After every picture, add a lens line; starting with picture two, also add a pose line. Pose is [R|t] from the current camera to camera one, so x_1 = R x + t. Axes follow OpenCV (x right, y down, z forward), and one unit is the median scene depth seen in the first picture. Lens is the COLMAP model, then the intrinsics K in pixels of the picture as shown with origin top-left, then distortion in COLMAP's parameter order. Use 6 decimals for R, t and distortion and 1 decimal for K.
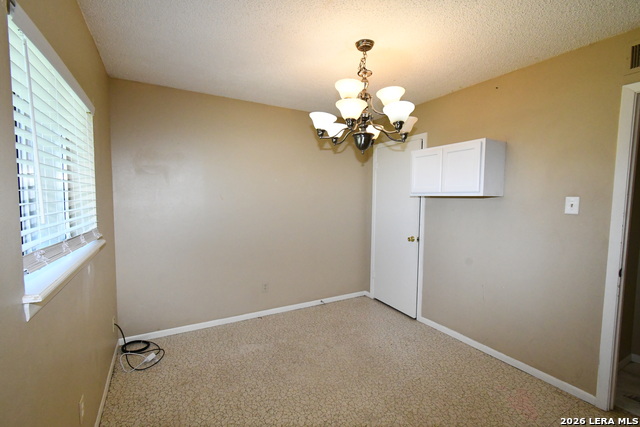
lens RADIAL K [[286.1, 0, 317.2], [0, 286.1, 216.1], [0, 0, 1]] dist [0.001832, -0.000184]
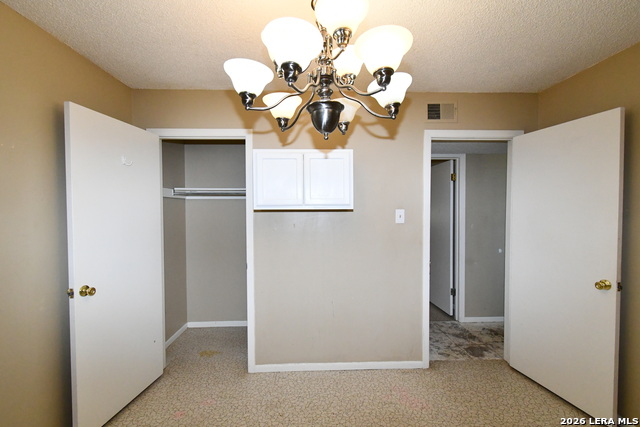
lens RADIAL K [[272.3, 0, 332.9], [0, 272.3, 212.3], [0, 0, 1]] dist [0.001629, 0.000104]
pose [[0.447489, -0.029309, 0.893809, -0.290884], [0.062133, 0.998067, 0.001620, -0.074237], [-0.892129, 0.054810, 0.448445, 0.725085]]
